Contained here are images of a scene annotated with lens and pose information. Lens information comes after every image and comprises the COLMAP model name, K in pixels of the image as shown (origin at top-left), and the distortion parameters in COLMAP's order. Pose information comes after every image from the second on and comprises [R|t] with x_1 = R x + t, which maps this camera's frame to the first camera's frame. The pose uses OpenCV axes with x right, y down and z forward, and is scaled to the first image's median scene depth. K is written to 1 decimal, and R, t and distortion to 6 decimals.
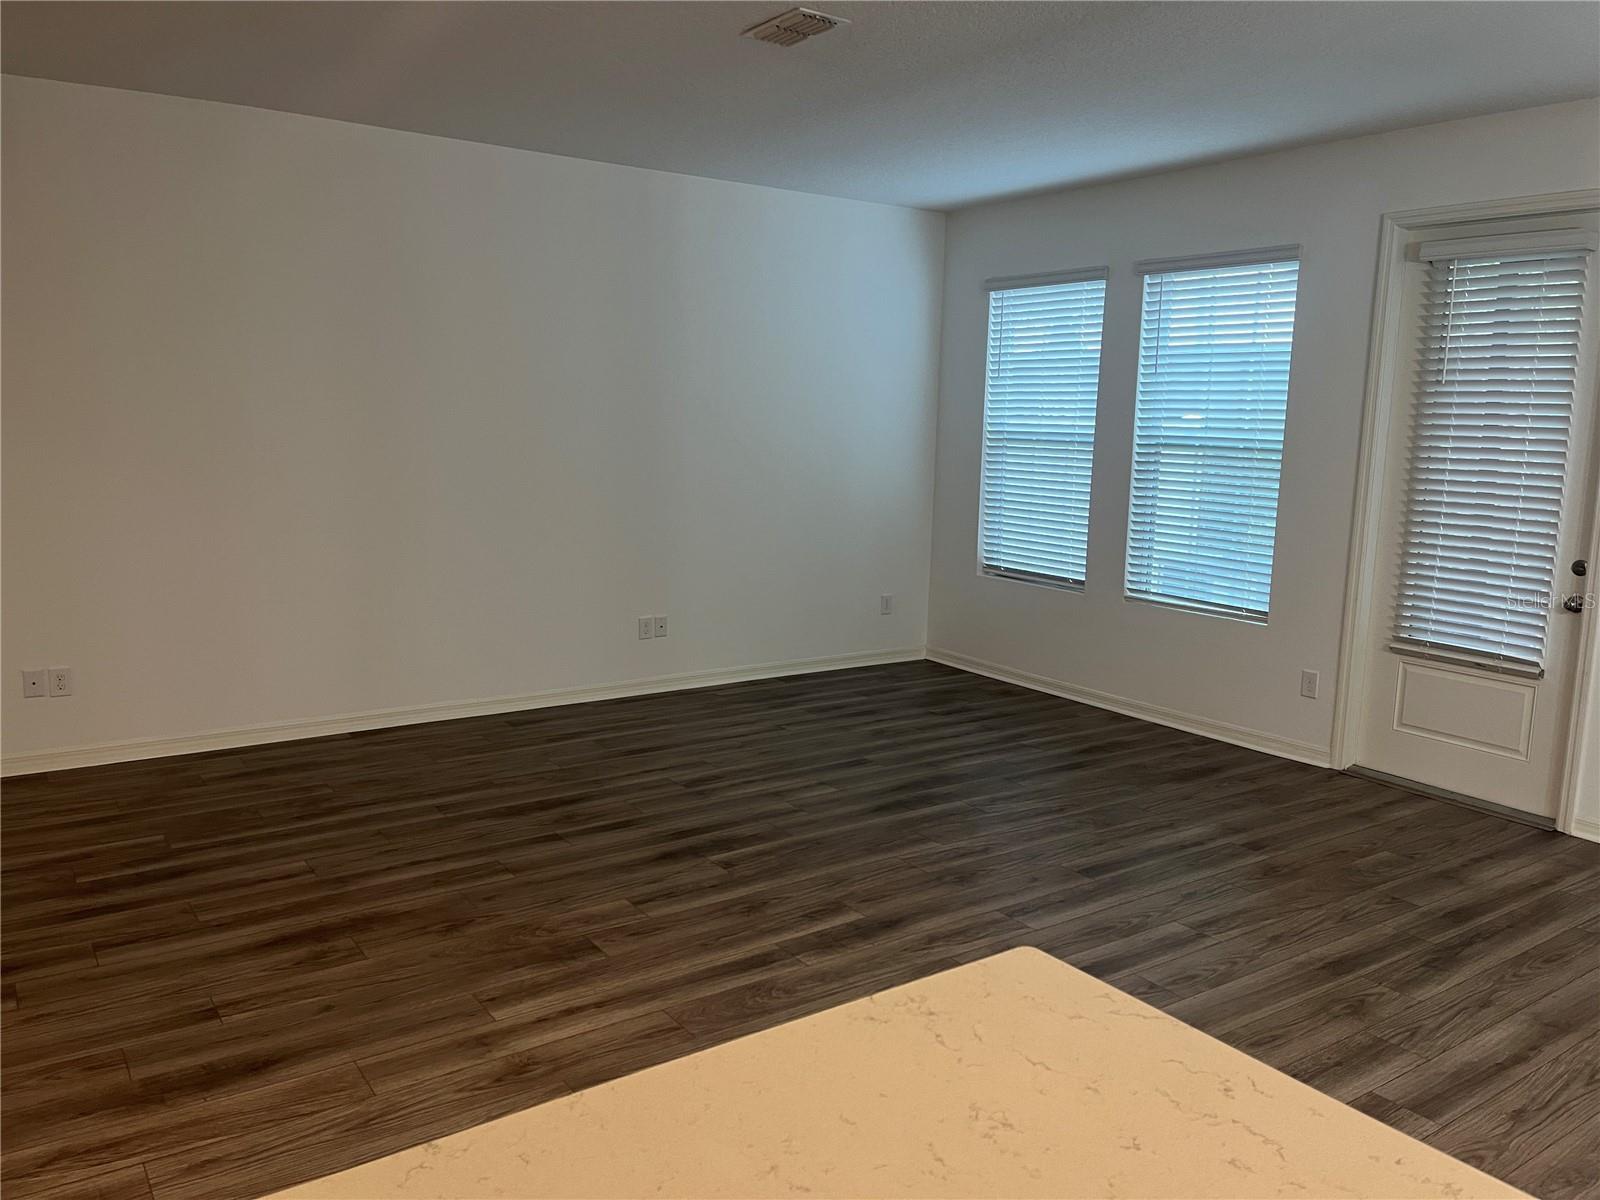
lens RADIAL K [[1215.2, 0, 808.7], [0, 1215.2, 593.6], [0, 0, 1]] dist [0.074503, -0.088172]
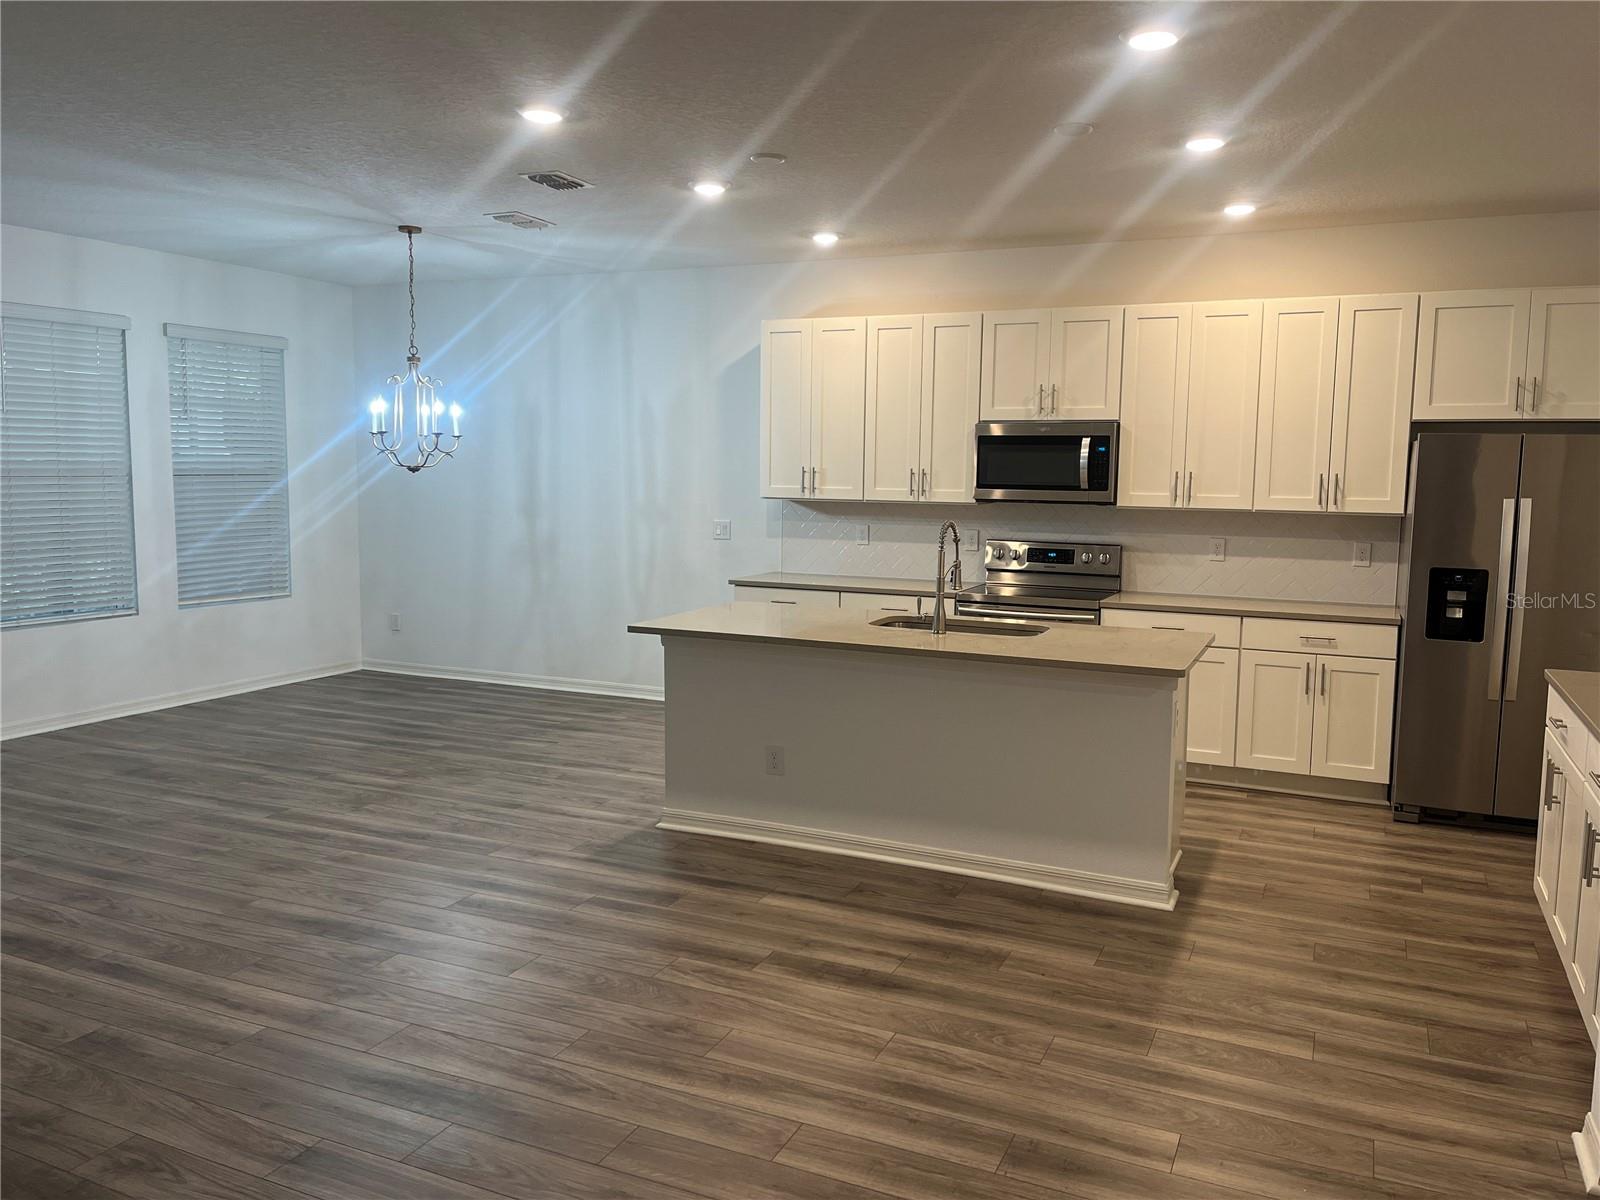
lens RADIAL K [[1215.2, 0, 811.8], [0, 1215.2, 582.7], [0, 0, 1]] dist [0.074503, -0.088172]
pose [[-0.507671, -0.115482, 0.853776, -0.808892], [0.102105, 0.975928, 0.192717, -0.113766], [-0.855479, 0.185012, -0.483659, 0.611612]]
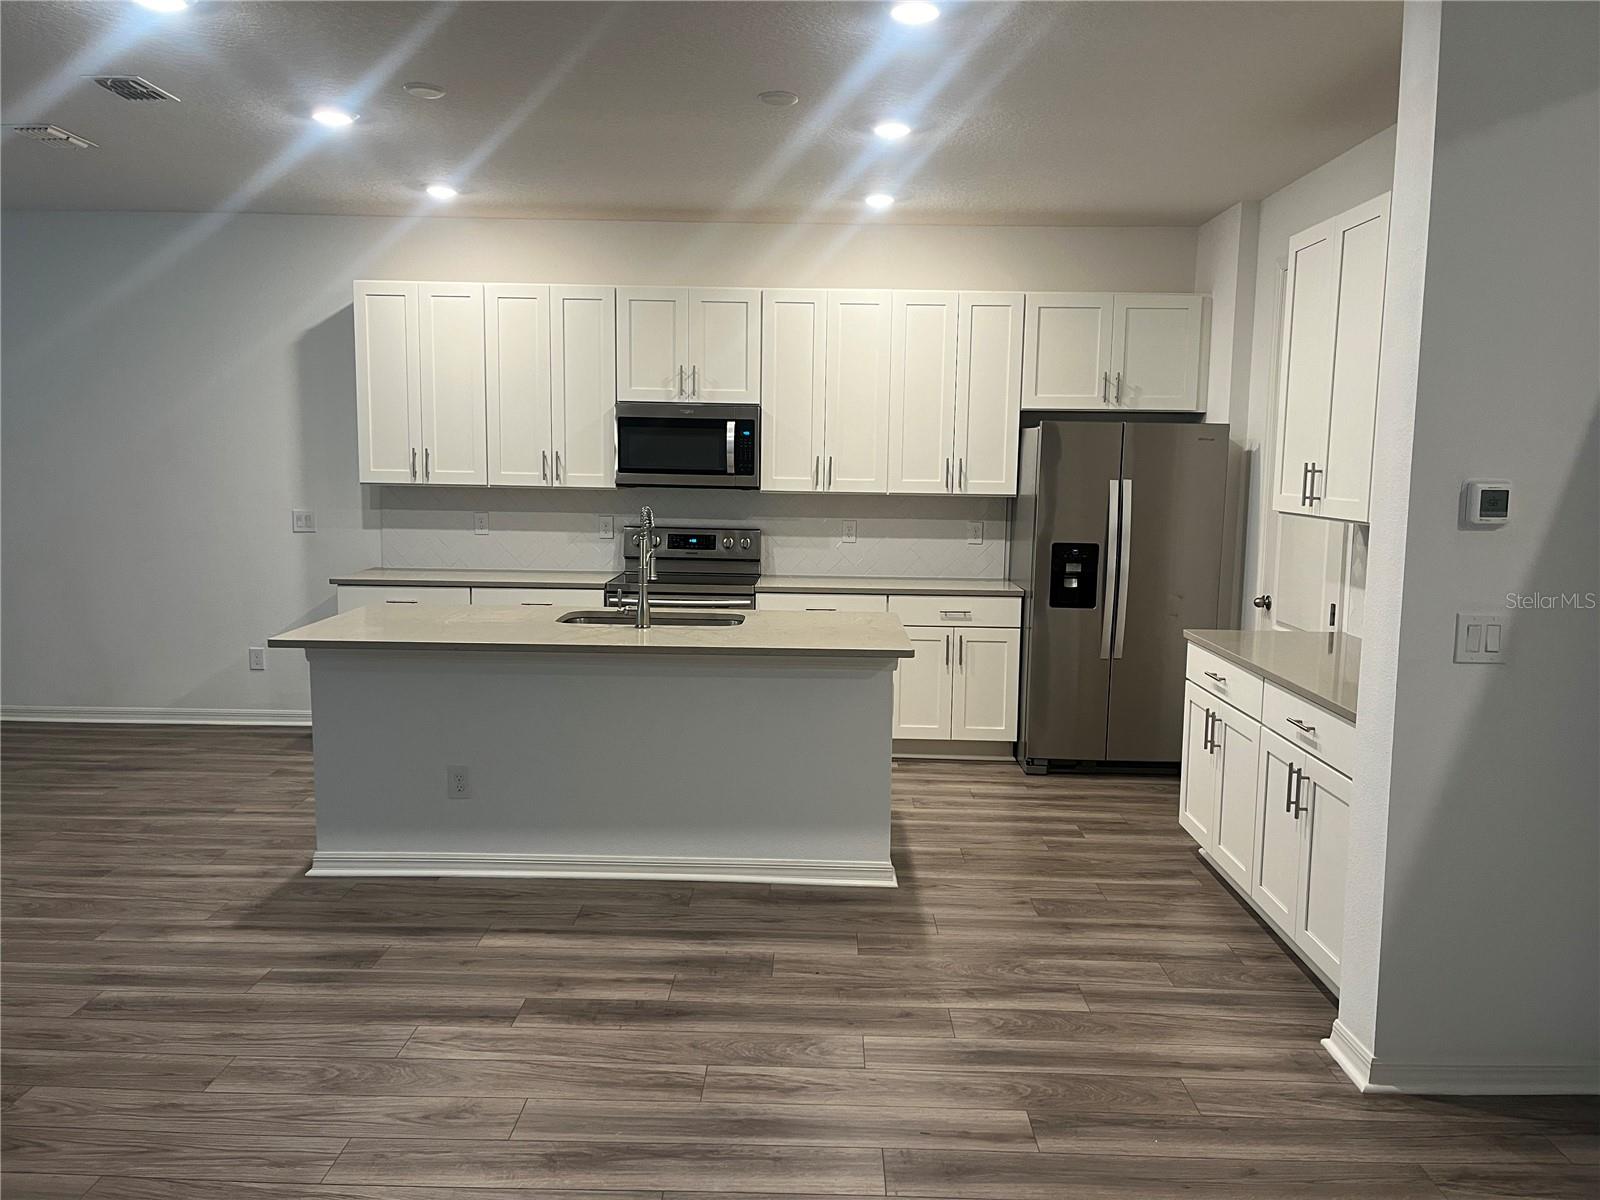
lens RADIAL K [[1215.2, 0, 807.4], [0, 1215.2, 592.8], [0, 0, 1]] dist [0.074503, -0.088172]
pose [[-0.808179, -0.102630, 0.579925, -0.670087], [0.052454, 0.968242, 0.244450, -0.117523], [-0.586596, 0.227978, -0.777130, 0.685072]]
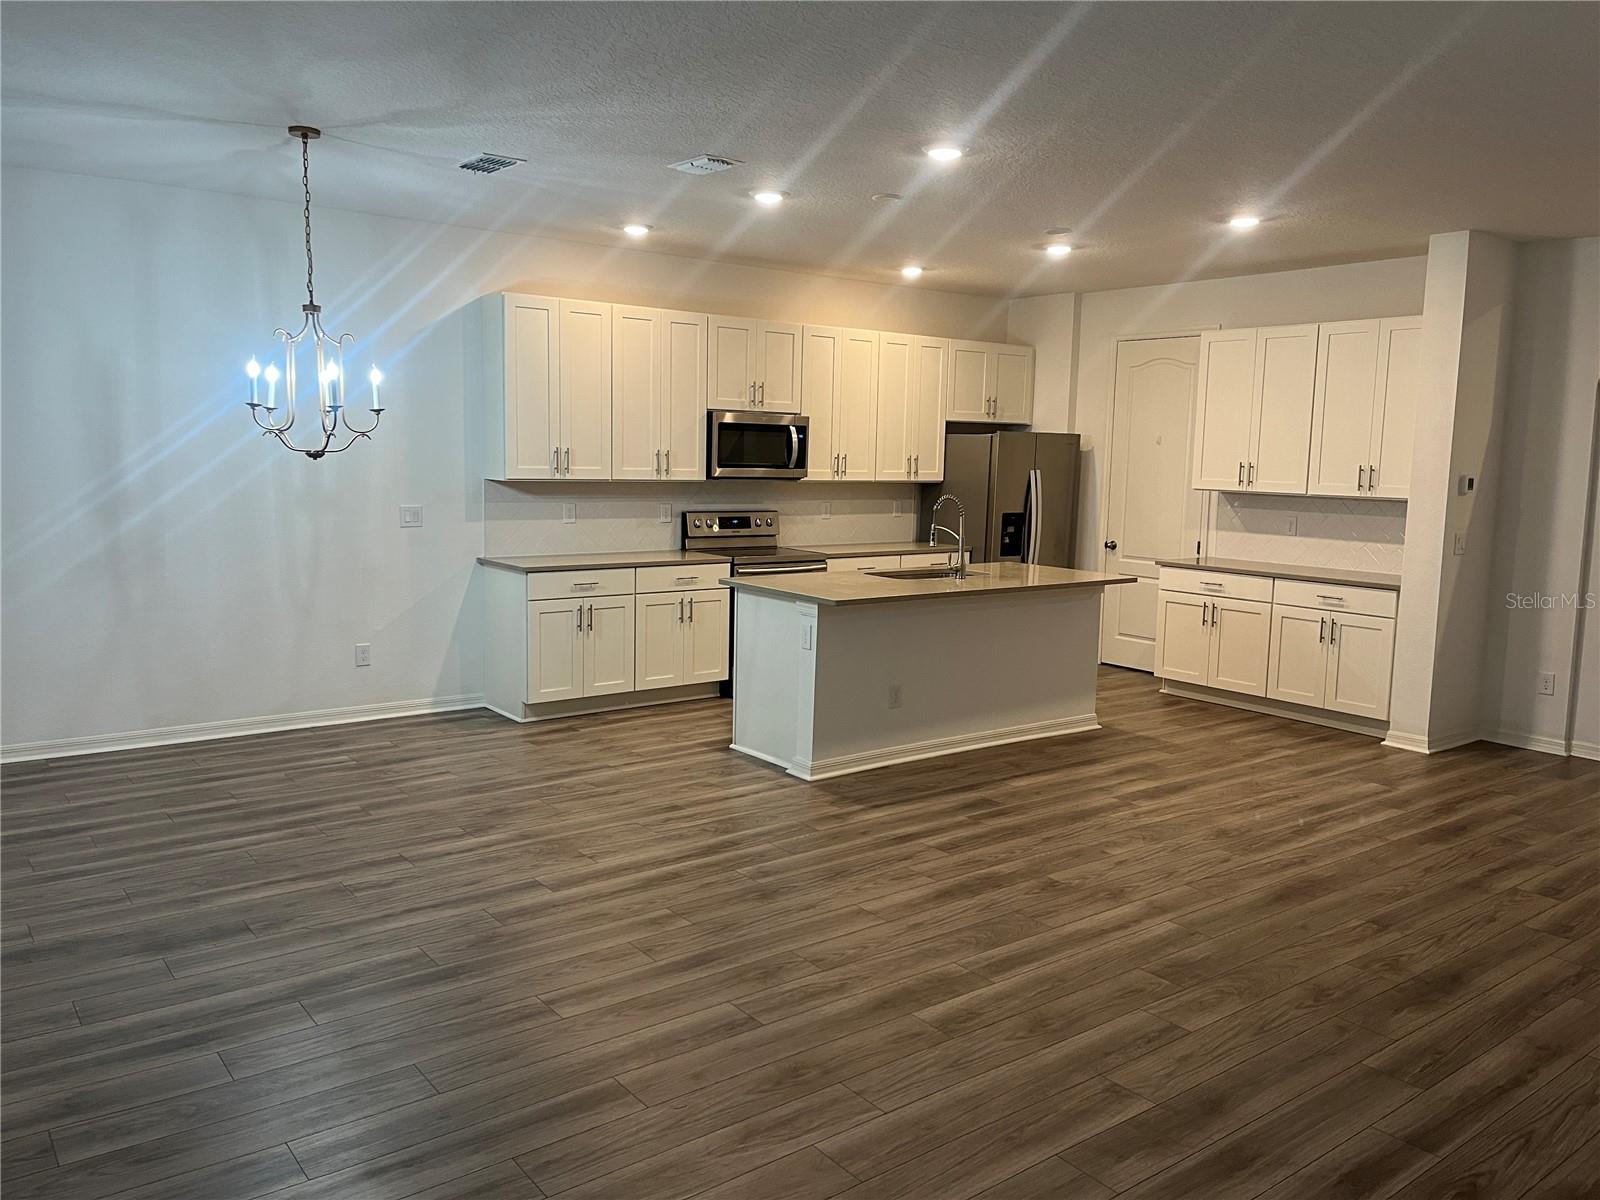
lens RADIAL K [[1215.2, 0, 807.8], [0, 1215.2, 593.8], [0, 0, 1]] dist [0.074503, -0.088172]
pose [[-0.997749, -0.040671, -0.053315, 0.131872], [-0.053341, 0.963193, 0.263466, -0.192690], [0.040637, 0.265716, -0.963194, 1.278658]]
